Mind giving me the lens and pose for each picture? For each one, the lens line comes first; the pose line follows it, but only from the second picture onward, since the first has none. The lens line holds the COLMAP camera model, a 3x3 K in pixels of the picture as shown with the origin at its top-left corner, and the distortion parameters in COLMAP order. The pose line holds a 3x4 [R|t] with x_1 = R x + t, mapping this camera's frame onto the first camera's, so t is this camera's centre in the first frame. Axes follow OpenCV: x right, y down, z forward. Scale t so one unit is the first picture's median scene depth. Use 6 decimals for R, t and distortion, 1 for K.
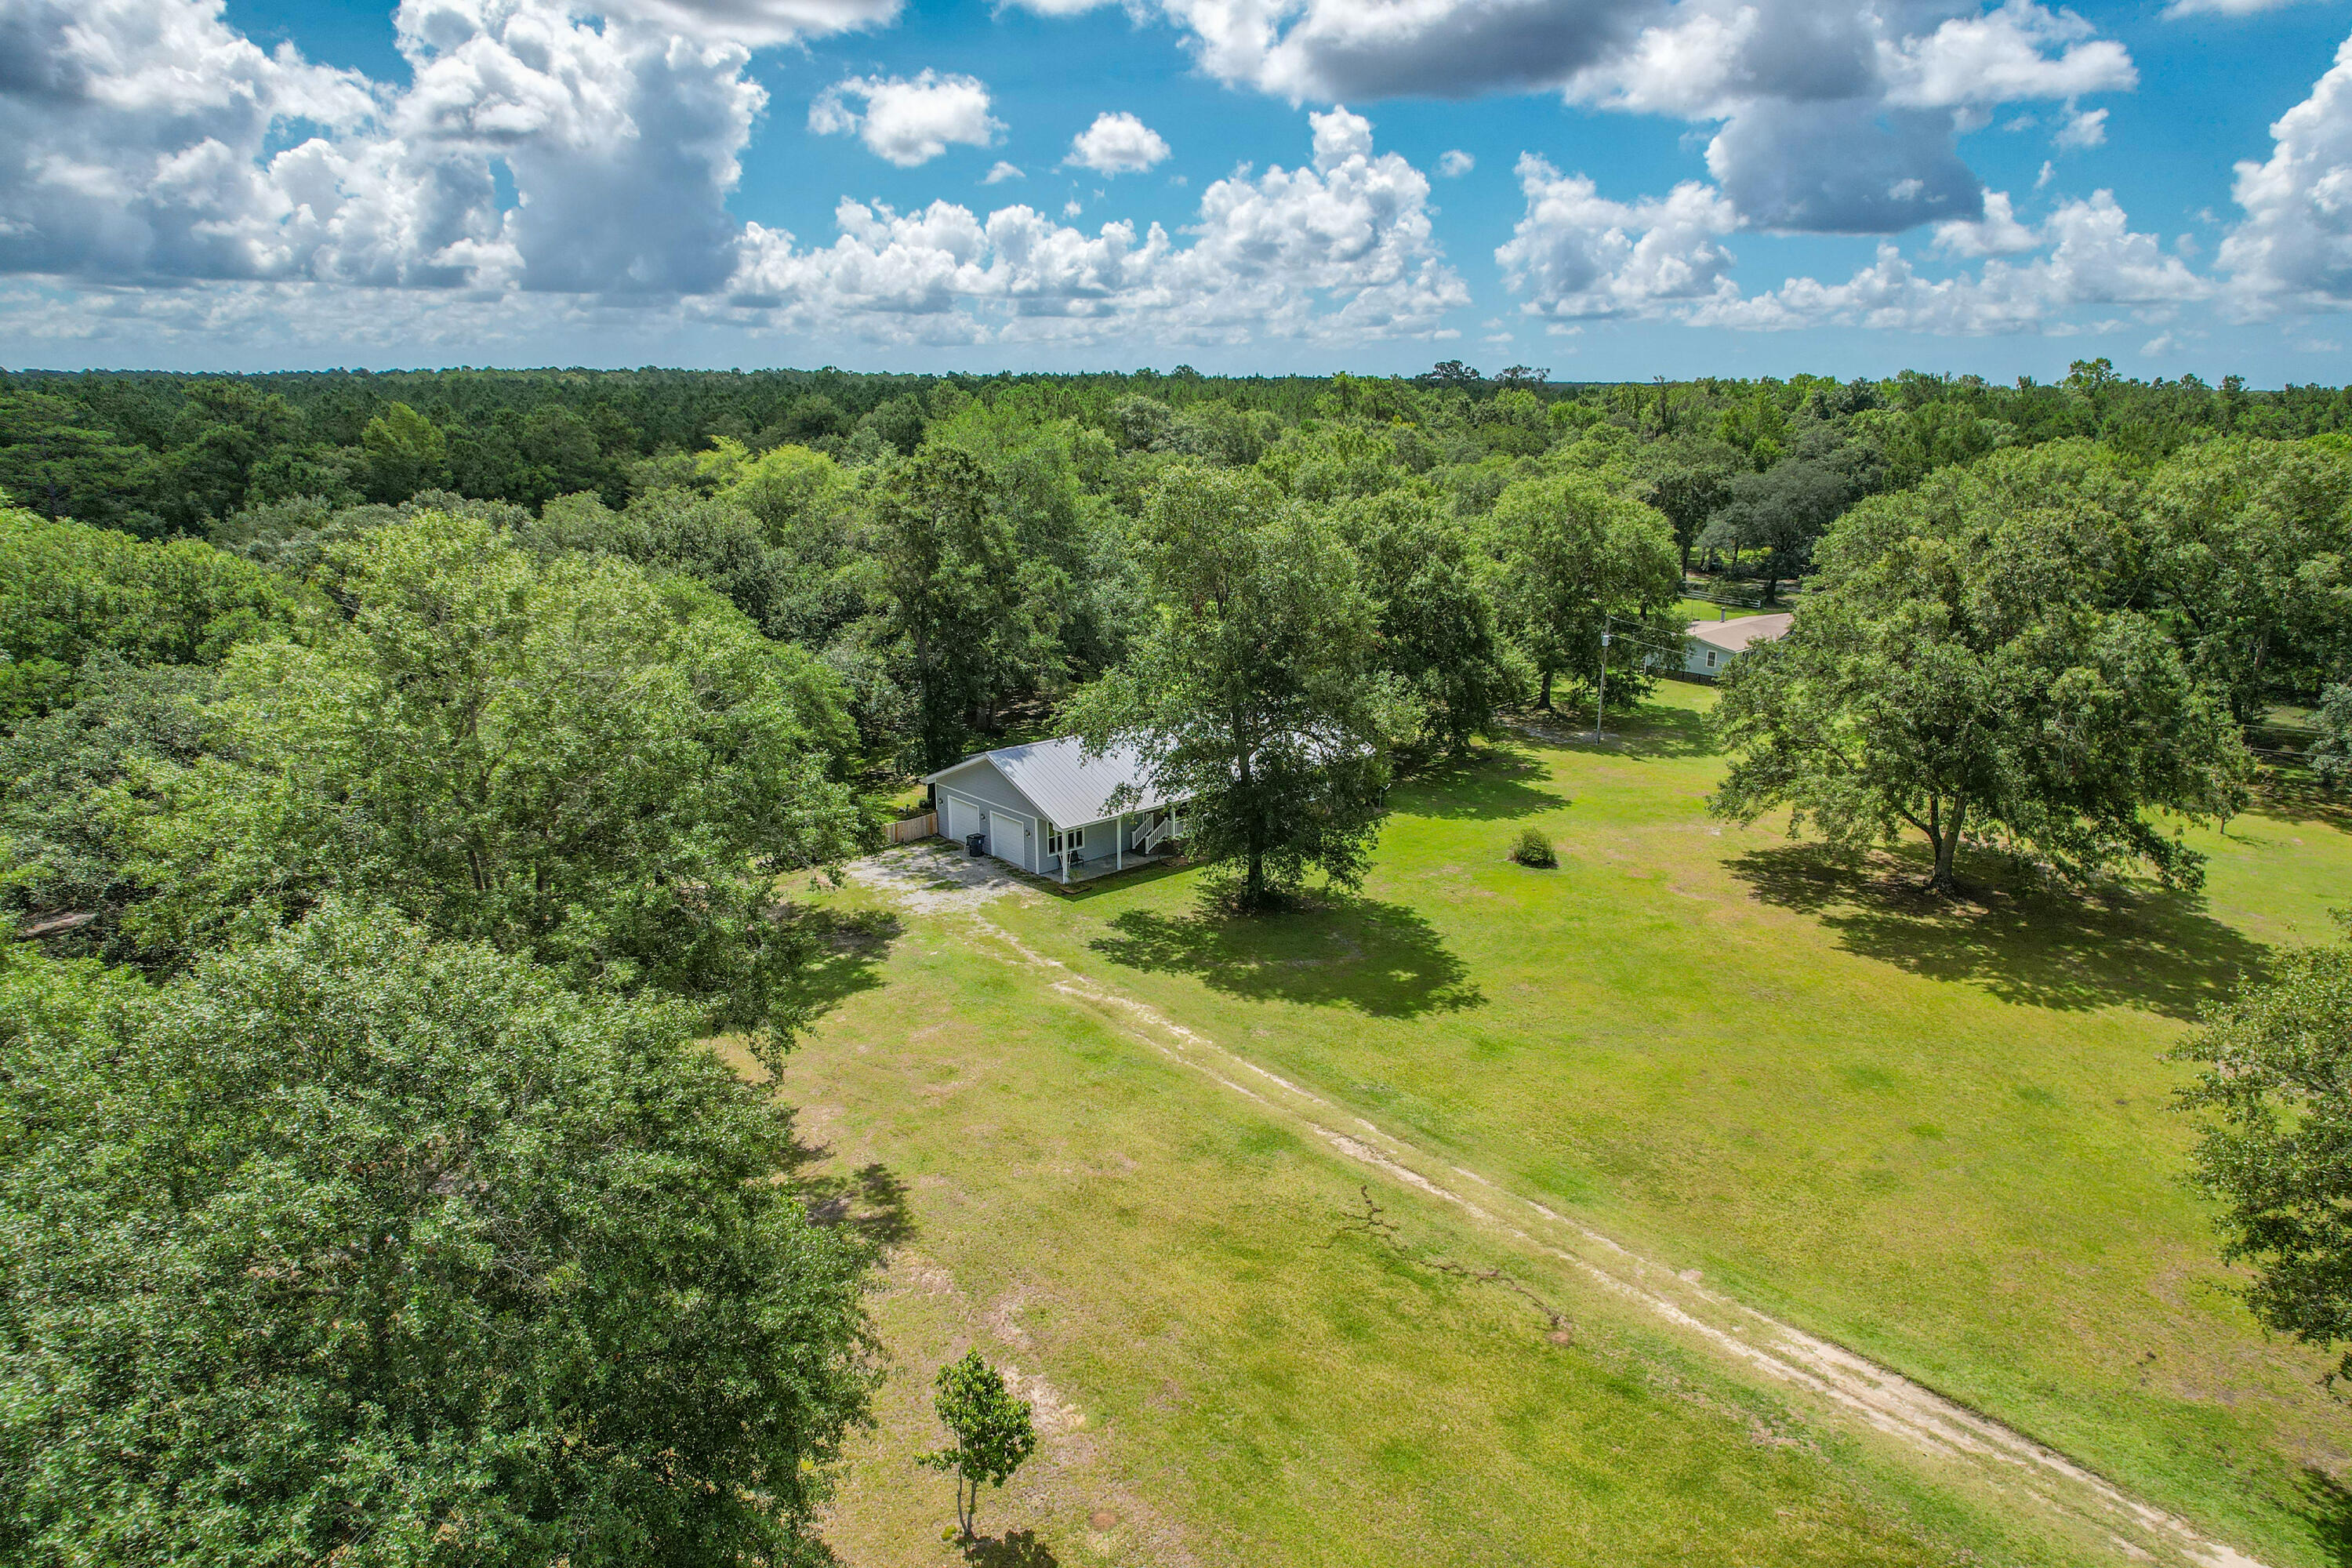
lens RADIAL K [[1517.9, 0, 1183.9], [0, 1517.9, 802.6], [0, 0, 1]] dist [-0.078828, 0.075169]
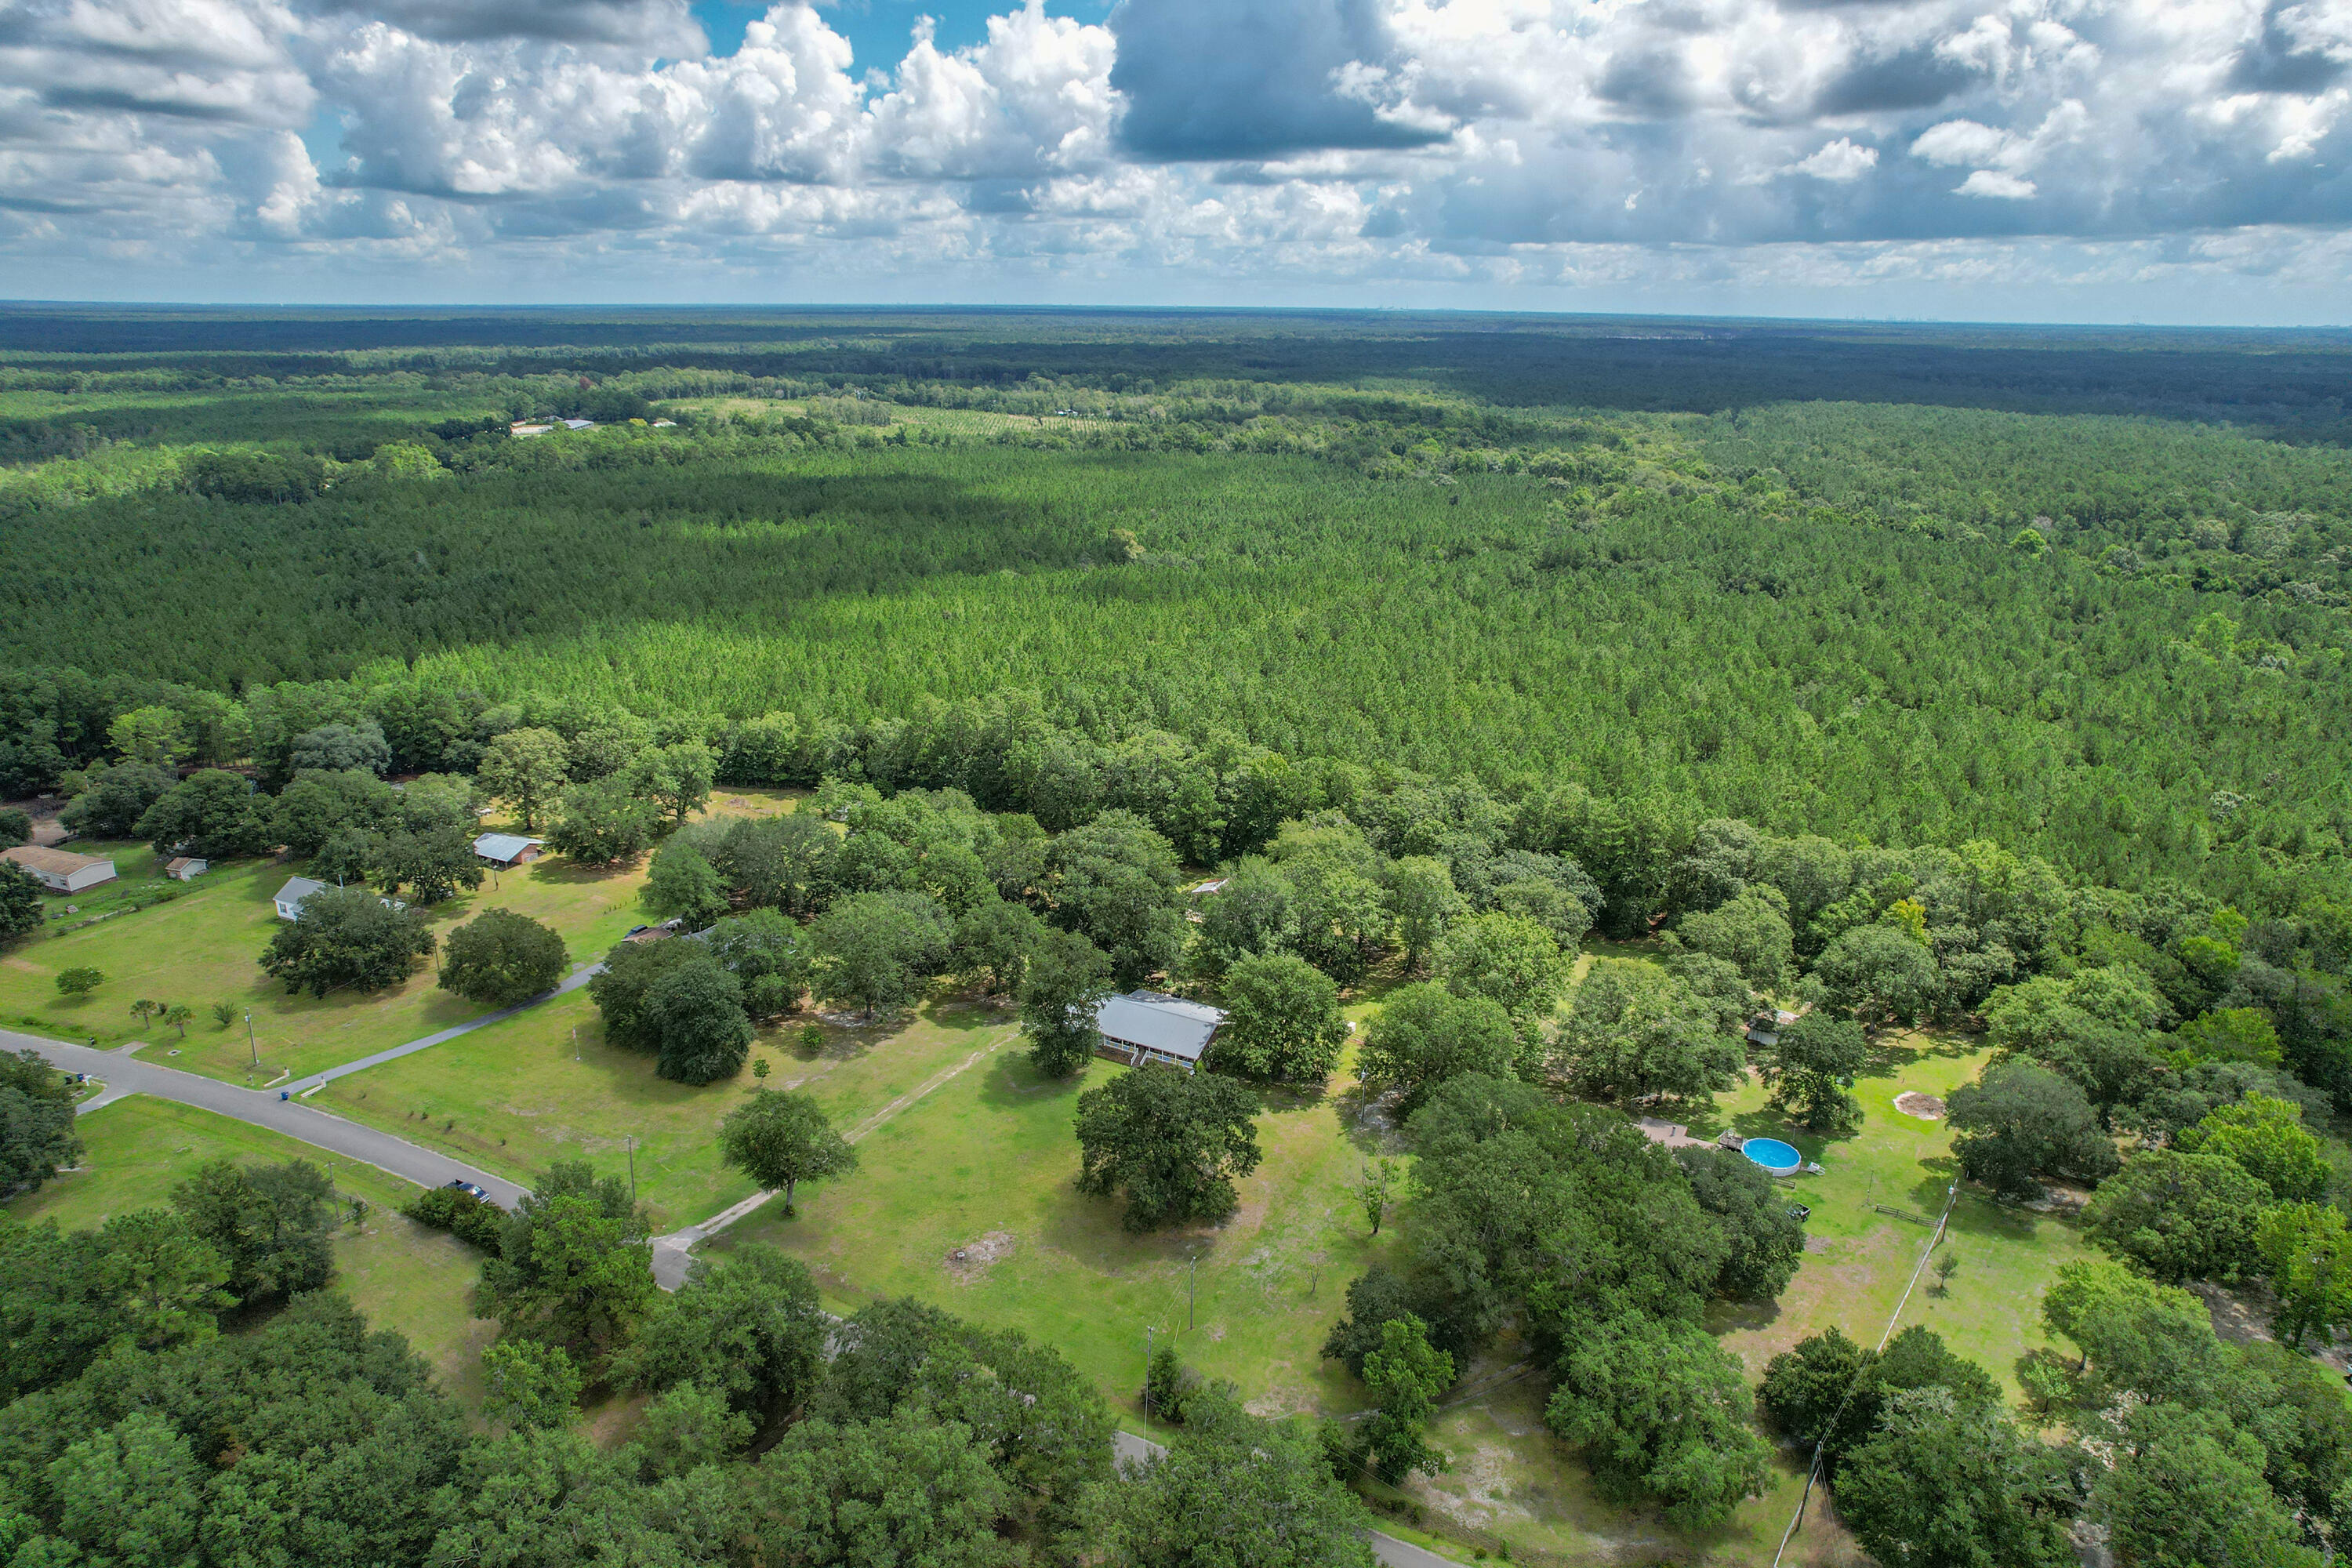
lens RADIAL K [[1517.9, 0, 1172.8], [0, 1517.9, 769.6], [0, 0, 1]] dist [-0.078828, 0.075169]
pose [[0.325268, 0.282863, -0.902324, 2.628580], [-0.266224, 0.943008, 0.199649, -1.140684], [0.907373, 0.175281, 0.382036, -0.049016]]
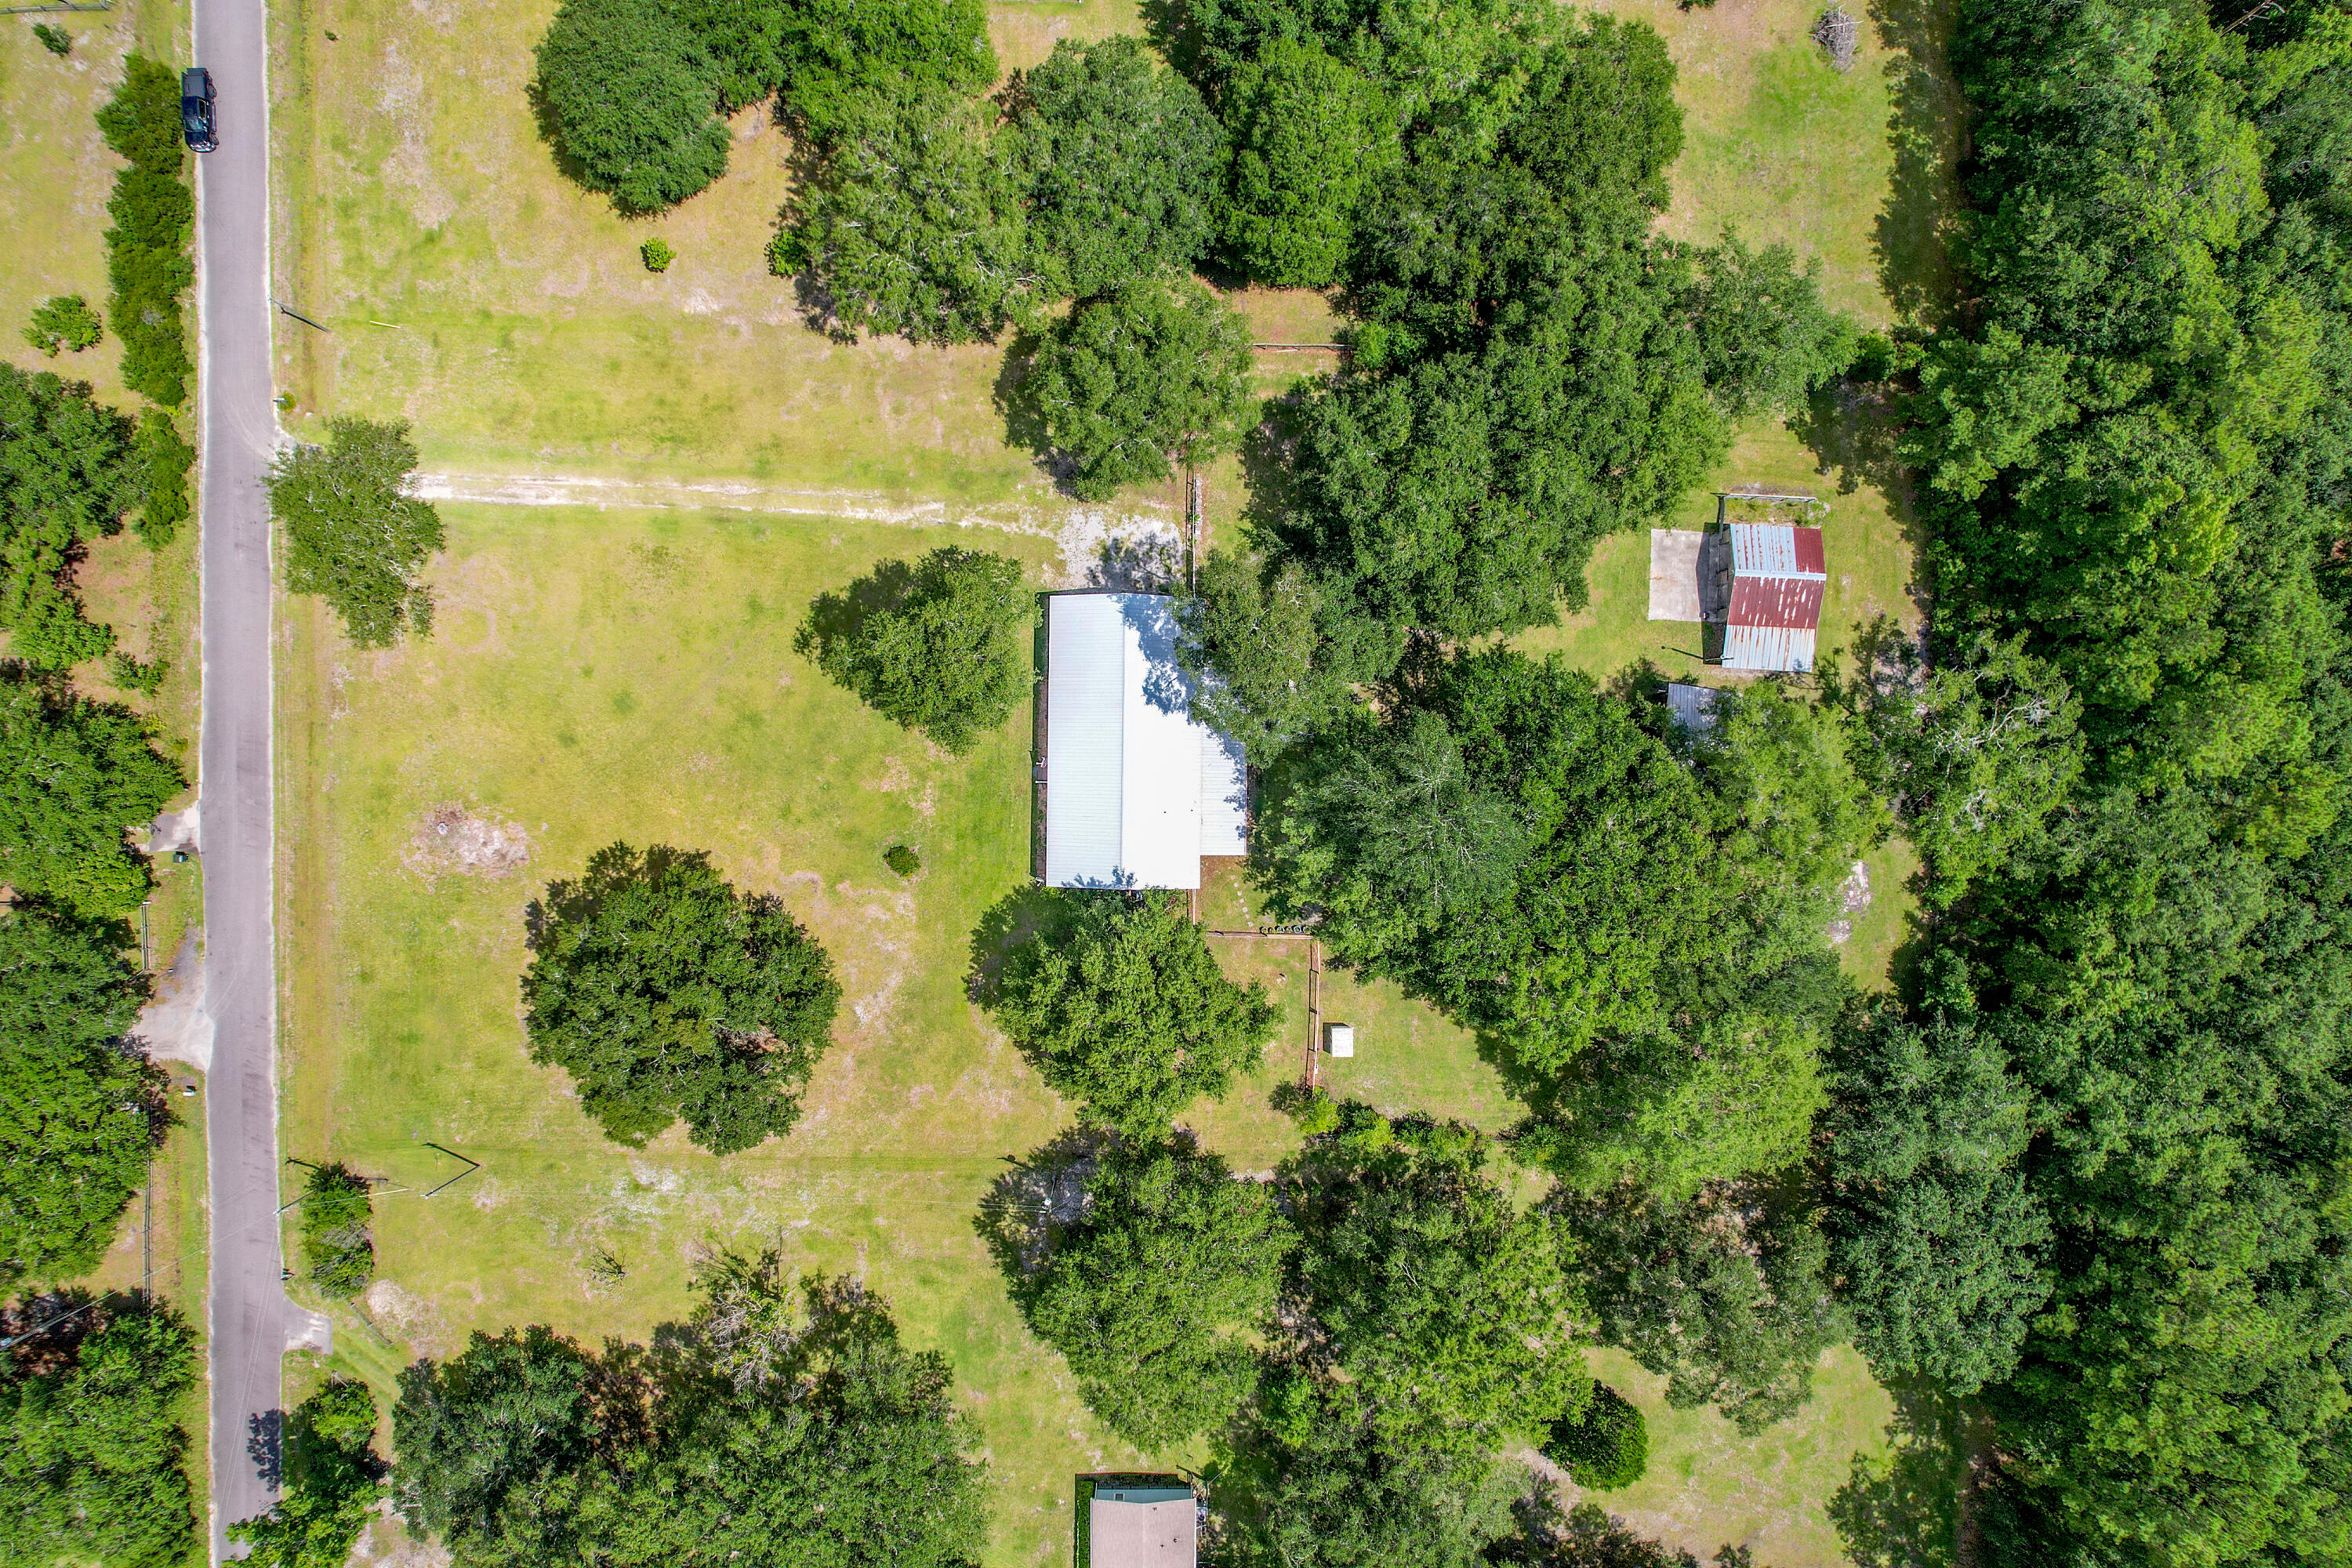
lens RADIAL K [[1517.9, 0, 1177.3], [0, 1517.9, 810.9], [0, 0, 1]] dist [-0.078828, 0.075169]
pose [[-0.684886, 0.728650, -0.000580, 0.000000], [-0.208892, -0.195583, 0.958181, -1.670603], [0.698066, 0.656366, 0.286161, 0.774186]]
